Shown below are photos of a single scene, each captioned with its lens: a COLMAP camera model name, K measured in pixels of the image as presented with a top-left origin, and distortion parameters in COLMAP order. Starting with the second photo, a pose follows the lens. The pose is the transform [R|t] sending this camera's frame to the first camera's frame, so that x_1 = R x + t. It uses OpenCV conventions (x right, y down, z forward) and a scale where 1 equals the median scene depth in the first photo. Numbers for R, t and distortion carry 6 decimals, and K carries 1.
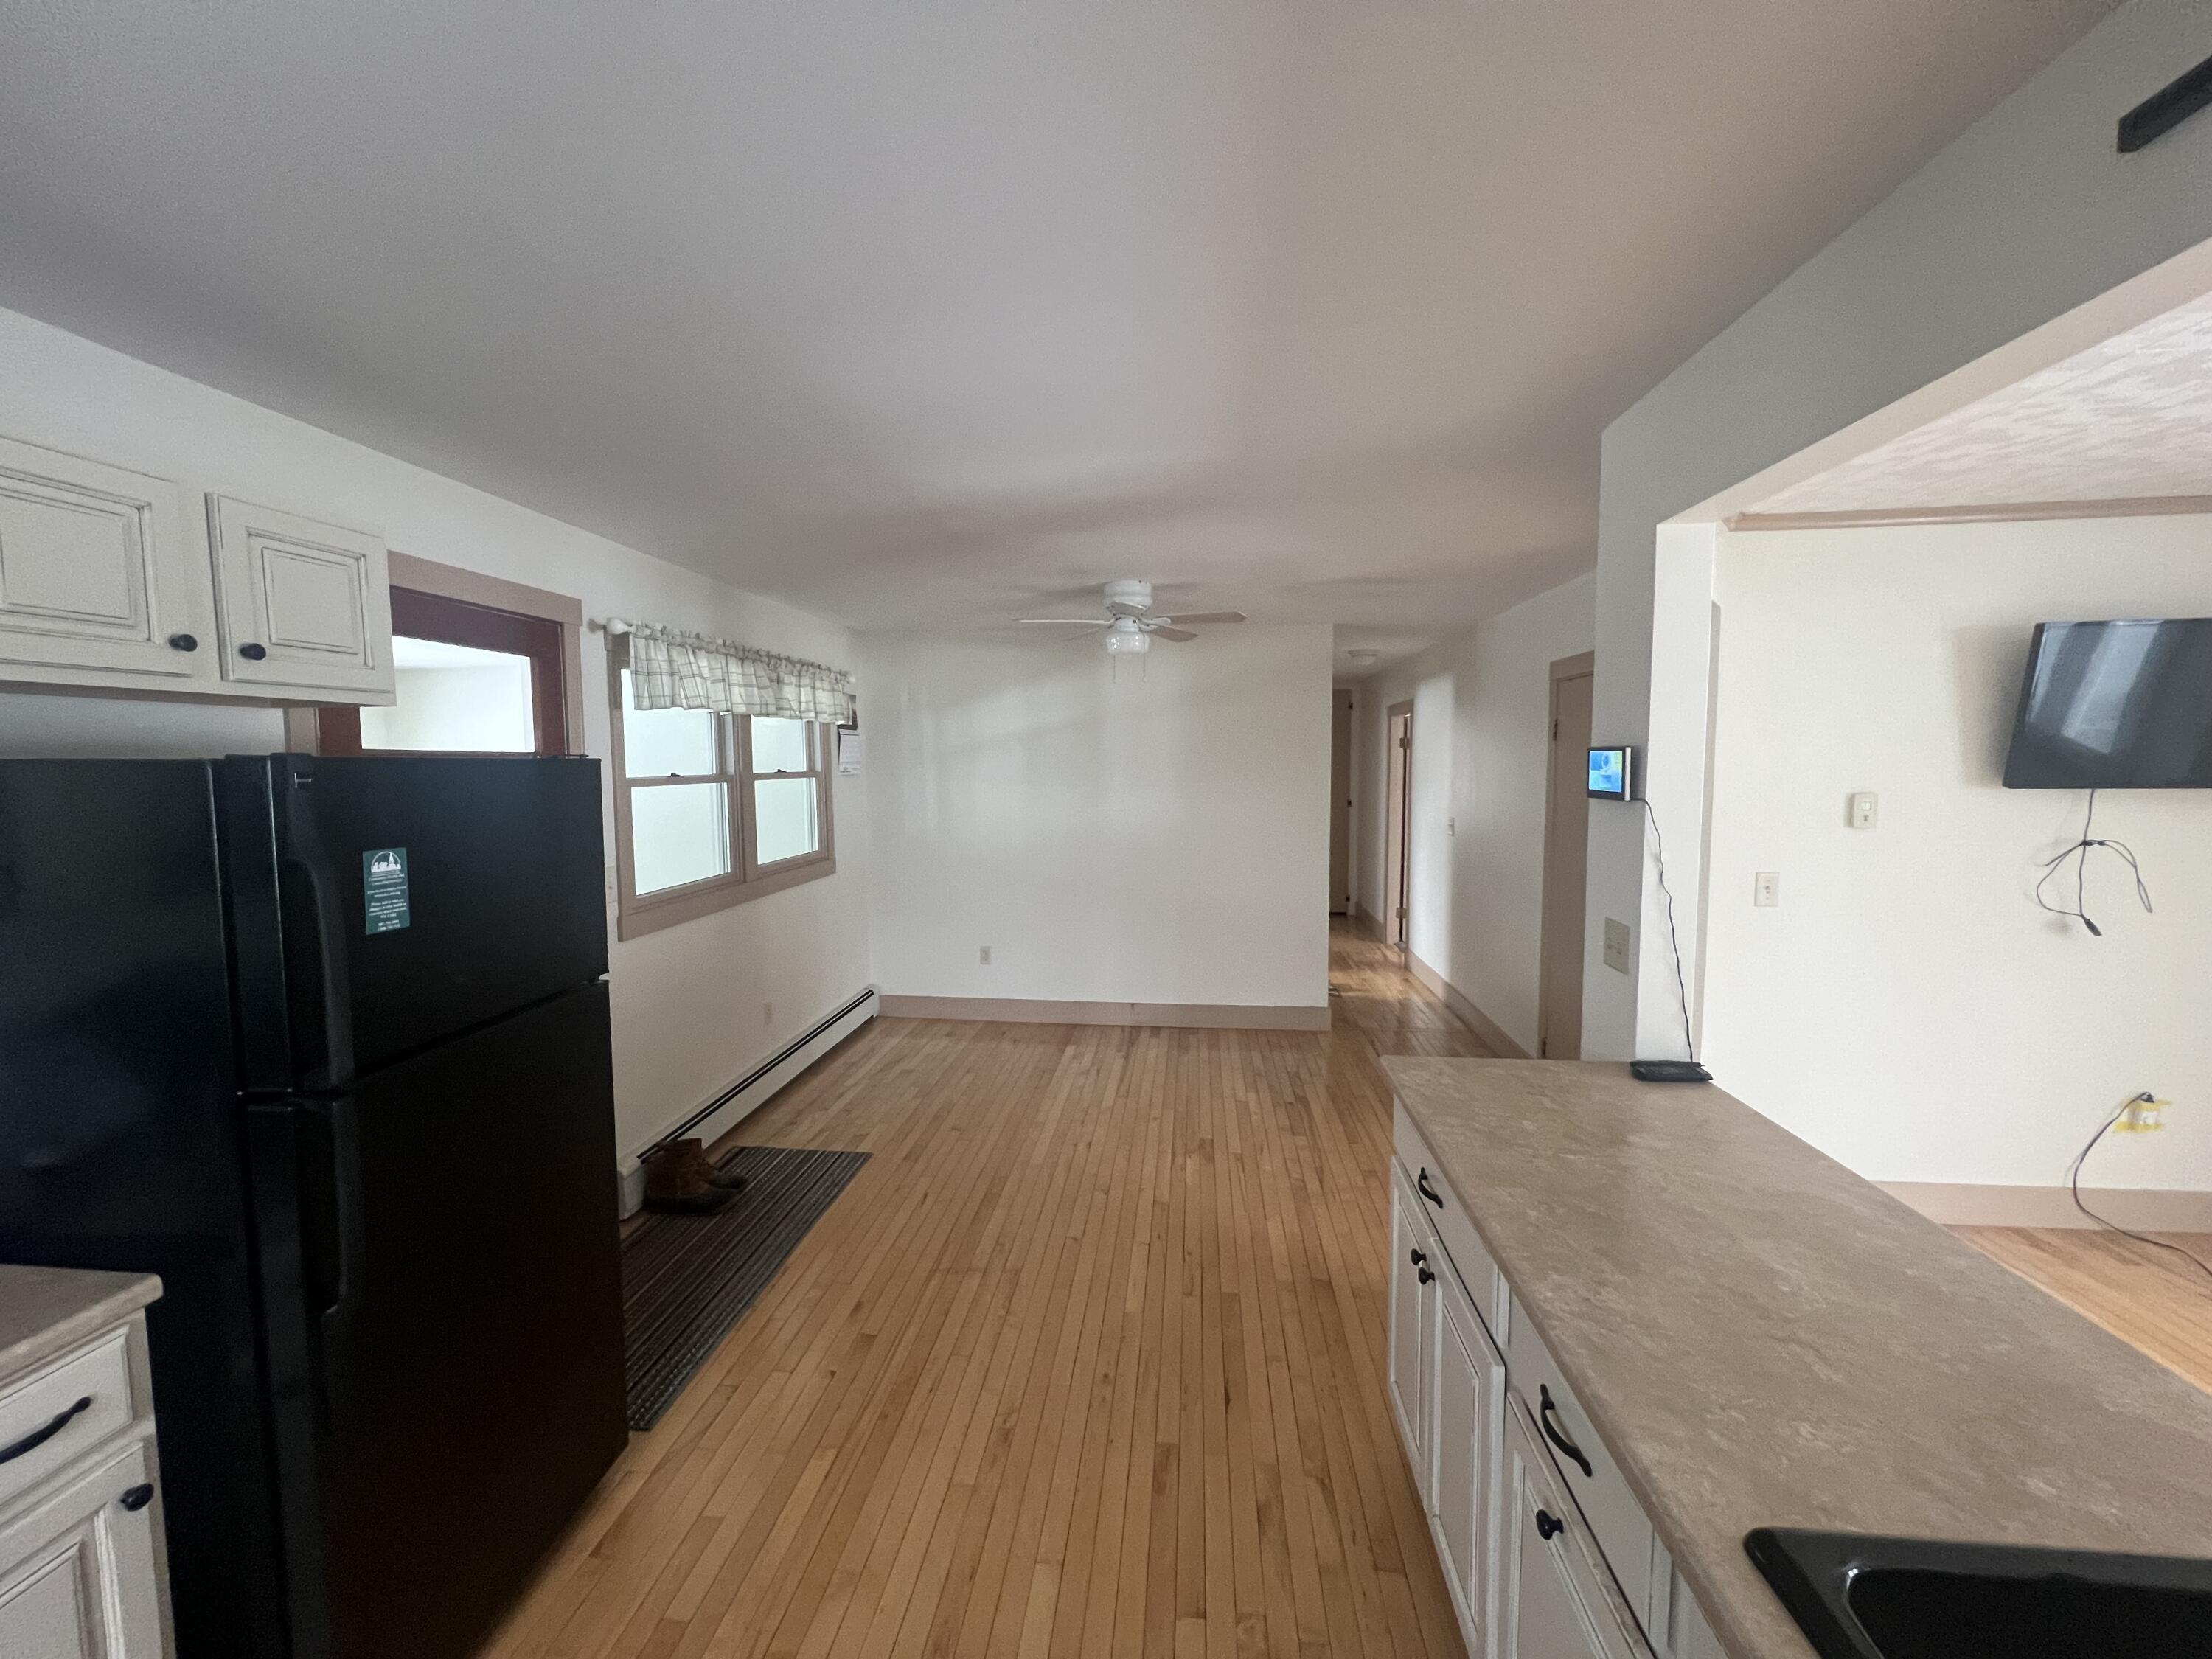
lens RADIAL K [[885.8, 0, 1101.2], [0, 885.8, 831.1], [0, 0, 1]] dist [-0.003643, 0.000273]
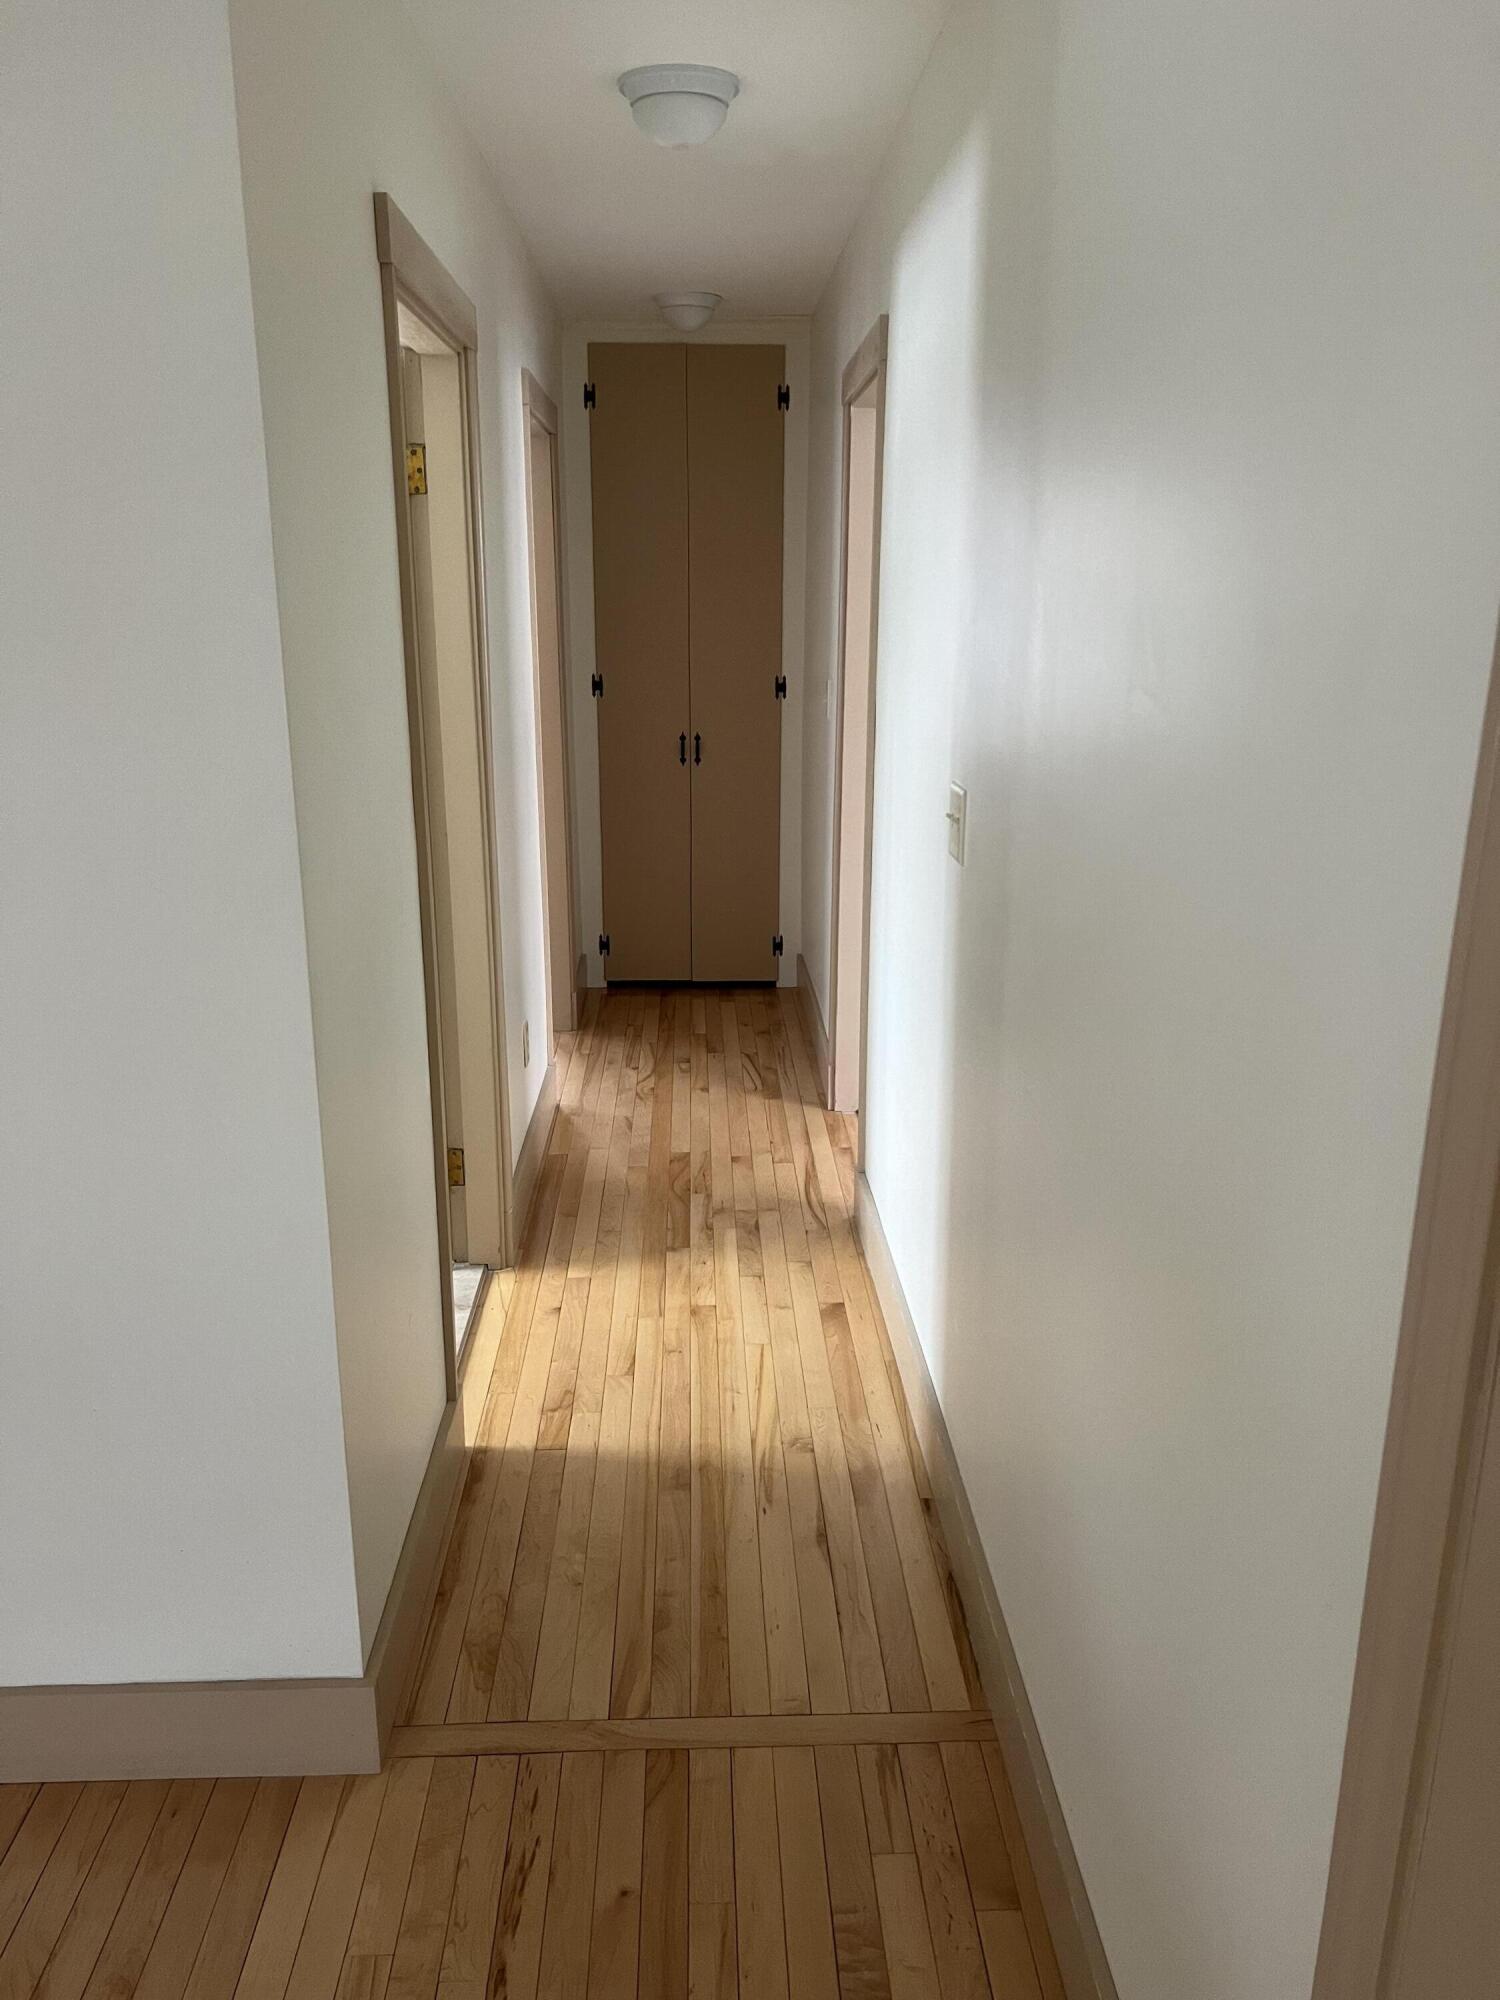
lens RADIAL K [[1499.5, 0, 745.6], [0, 1499.5, 1015.2], [0, 0, 1]] dist [0.060371, -0.070316]
pose [[0.989838, -0.029265, 0.139154, 0.568263], [0.000905, 0.979869, 0.199642, -0.073687], [-0.142195, -0.197487, 0.969938, 1.217727]]
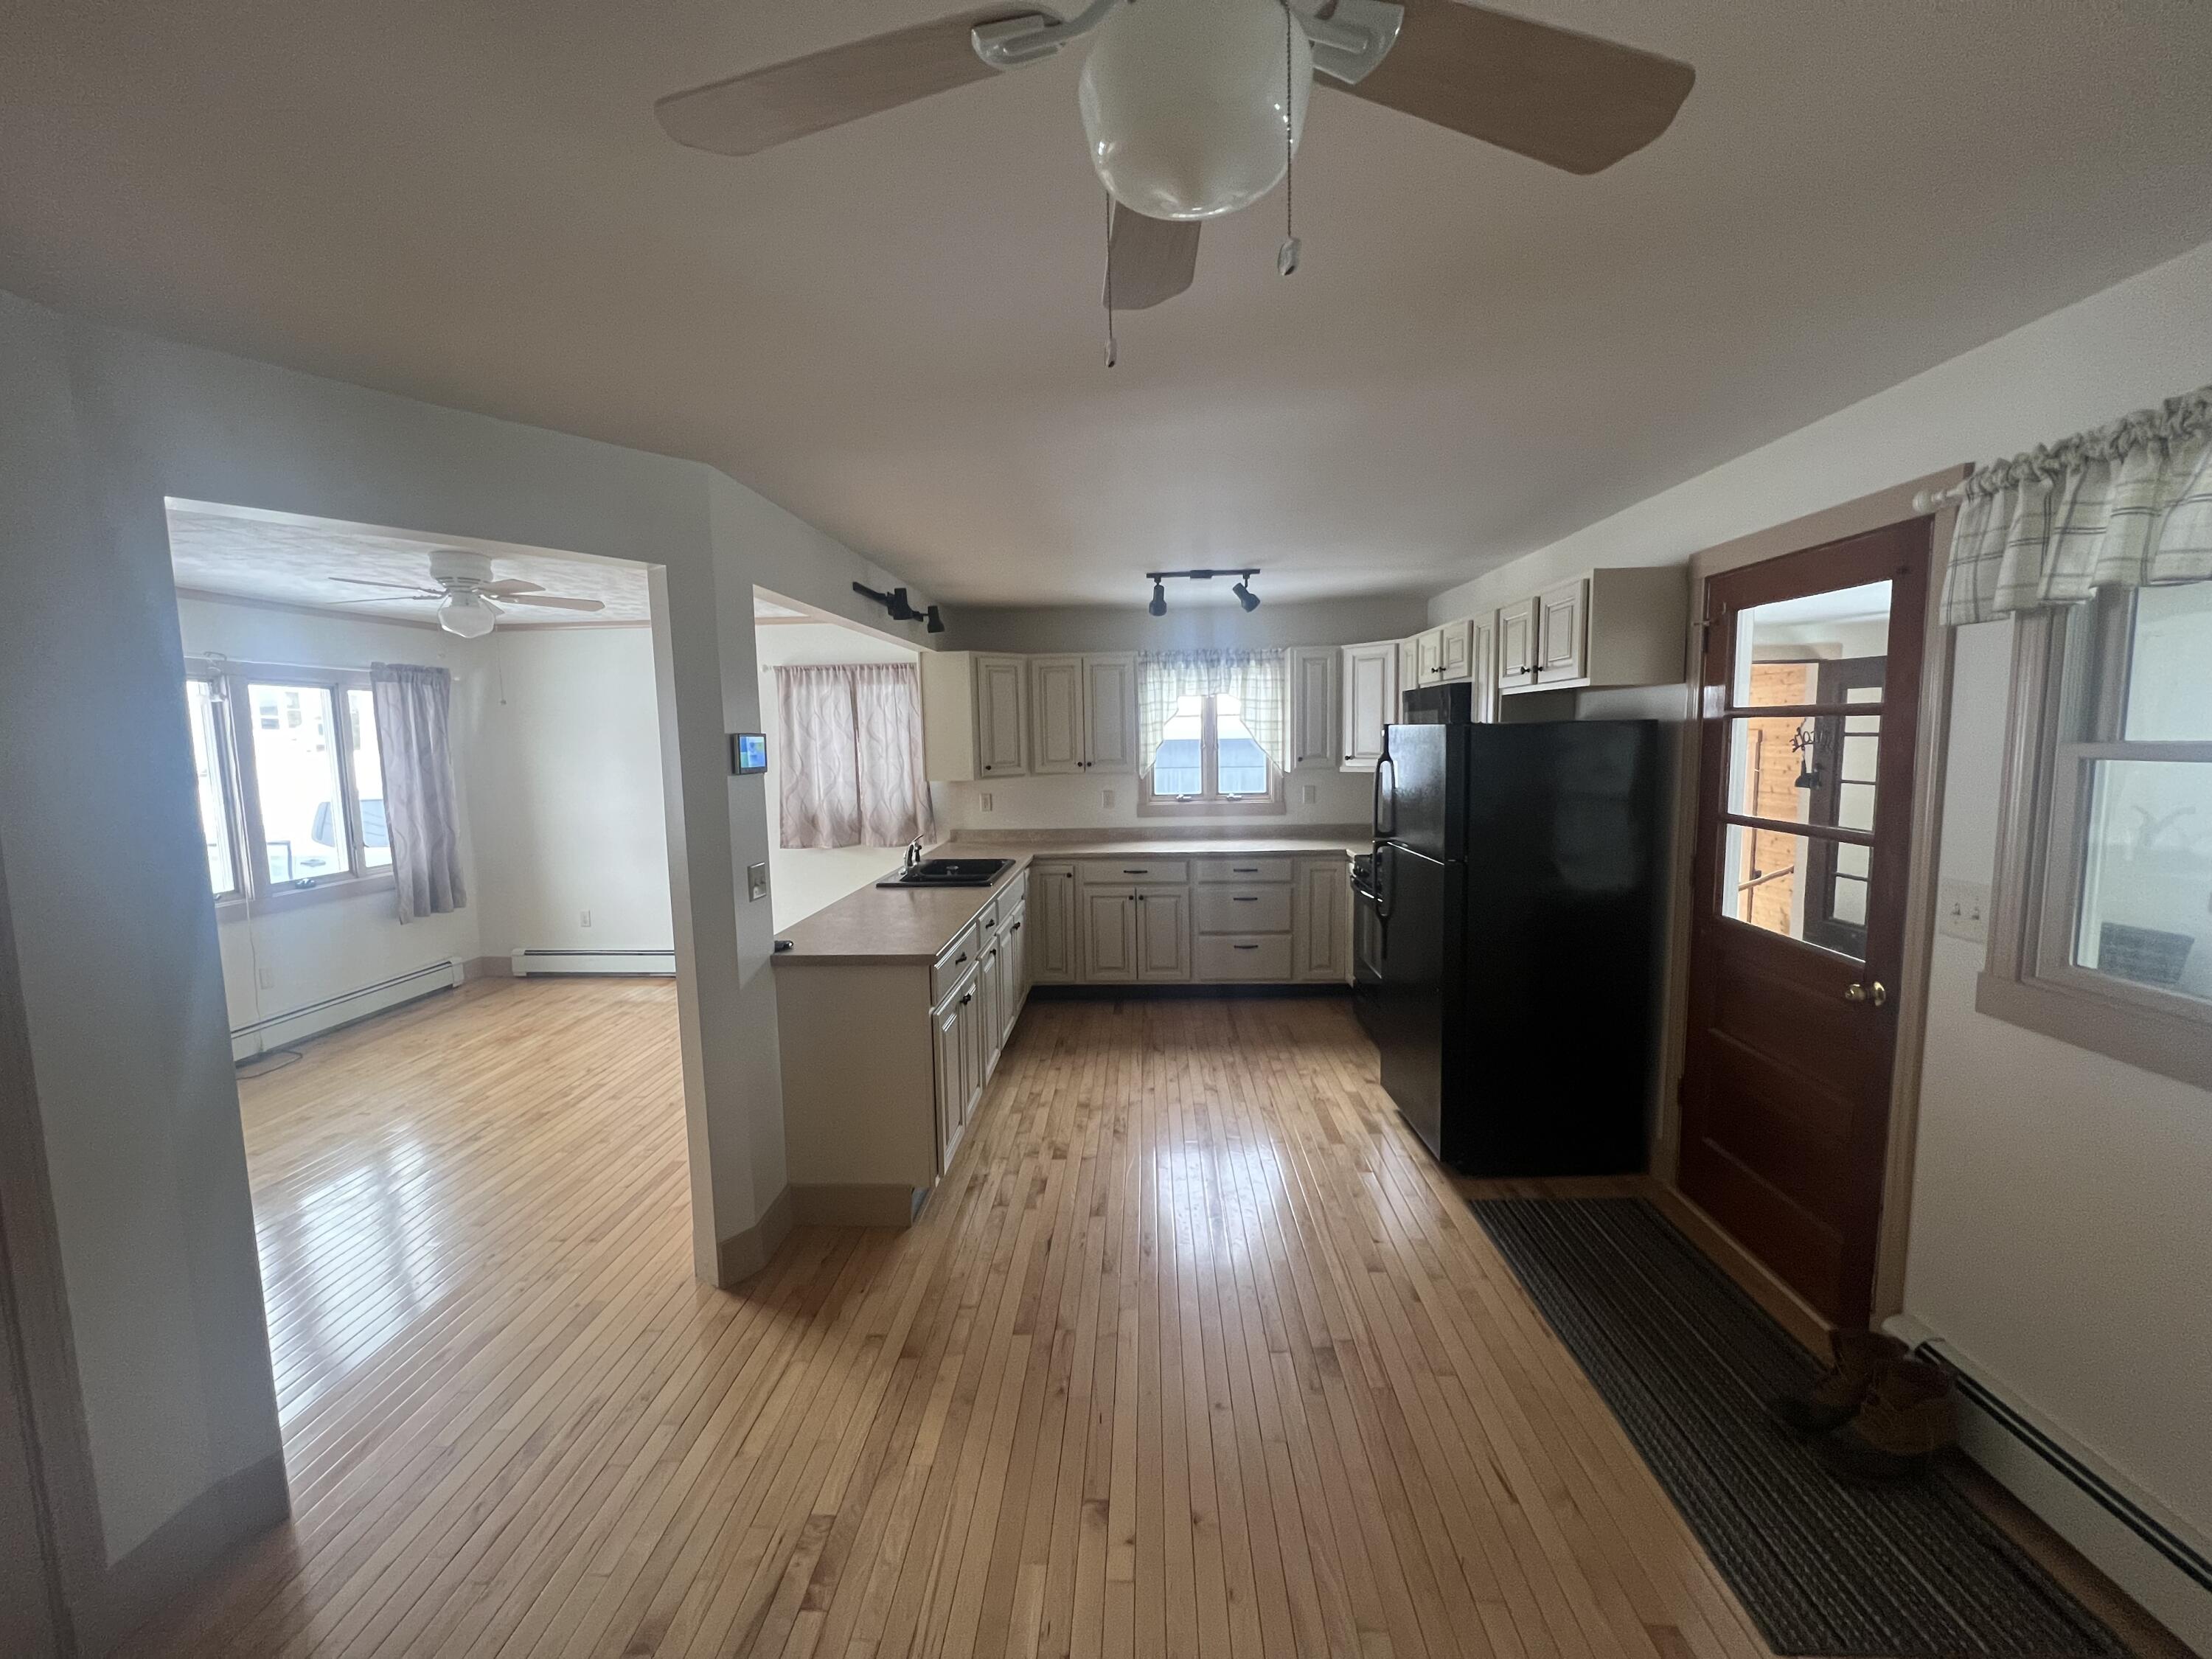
lens RADIAL K [[887.8, 0, 1096.5], [0, 887.8, 827.7], [0, 0, 1]] dist [-0.000672, -0.000781]
pose [[-0.998393, 0.032322, -0.046545, 0.091503], [0.023341, 0.983026, 0.181977, -0.134204], [0.051637, 0.180598, -0.982201, 1.696182]]
